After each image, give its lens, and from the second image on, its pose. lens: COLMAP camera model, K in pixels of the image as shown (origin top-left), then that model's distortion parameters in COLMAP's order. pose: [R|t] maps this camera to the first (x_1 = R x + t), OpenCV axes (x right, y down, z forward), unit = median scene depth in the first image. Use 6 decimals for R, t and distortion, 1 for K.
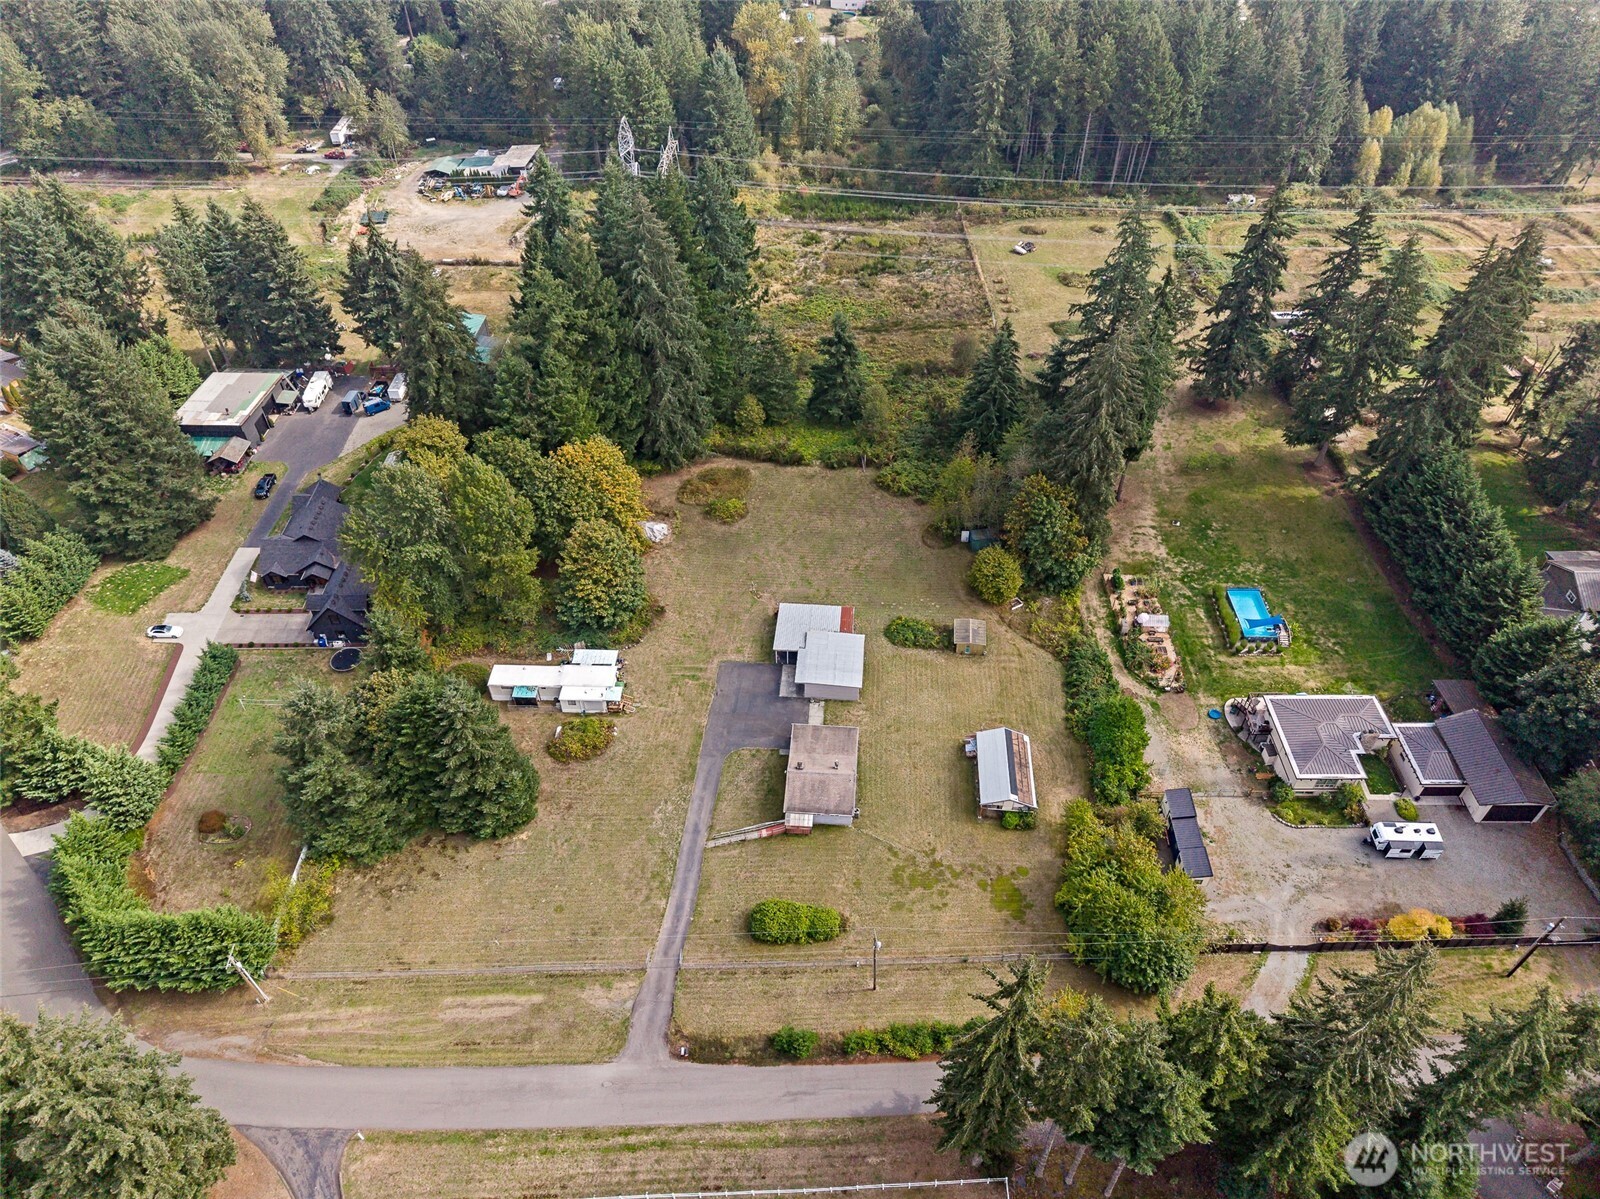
lens RADIAL K [[1080.4, 0, 800.0], [0, 1080.4, 599.5], [0, 0, 1]] dist [0.000269, 0.002771]
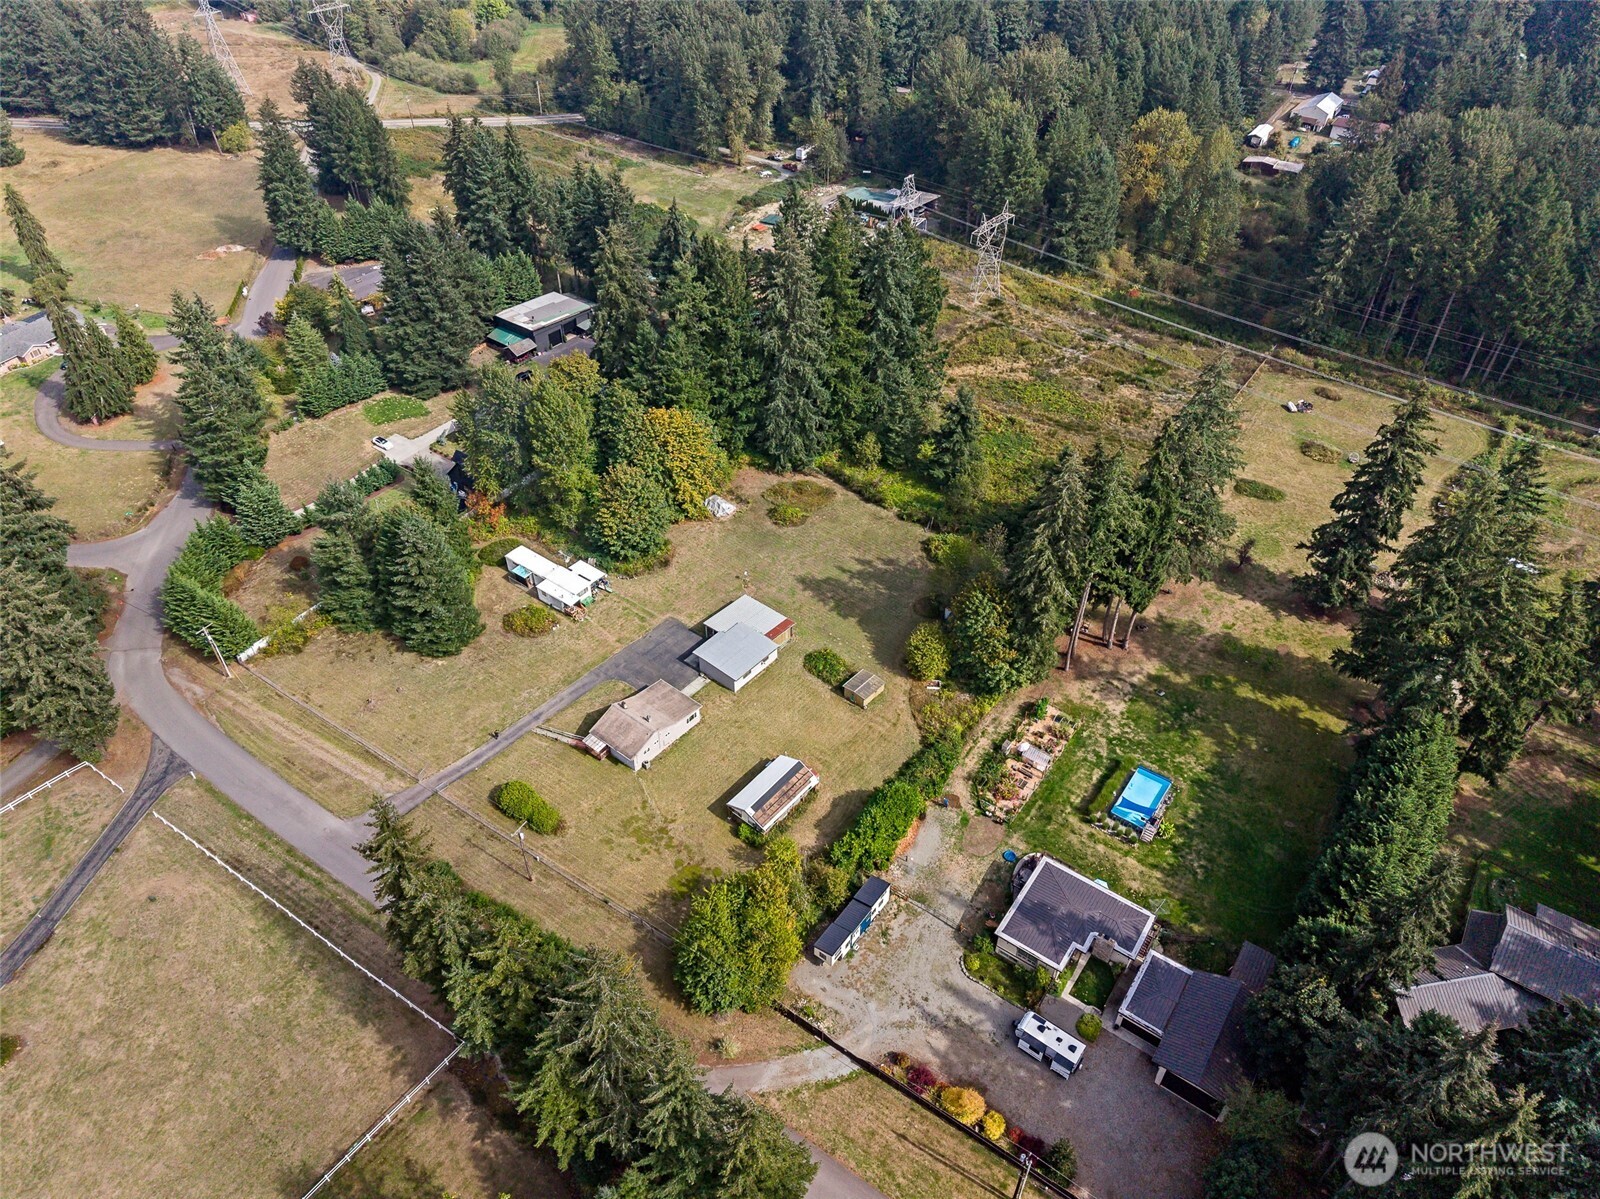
lens RADIAL K [[1106.4, 0, 820.7], [0, 1106.4, 594.1], [0, 0, 1]] dist [0.006310, -0.000405]
pose [[0.813188, 0.376983, -0.443406, 0.534800], [-0.407062, 0.912920, 0.029629, -0.060884], [0.415963, 0.156400, 0.895831, 0.008923]]
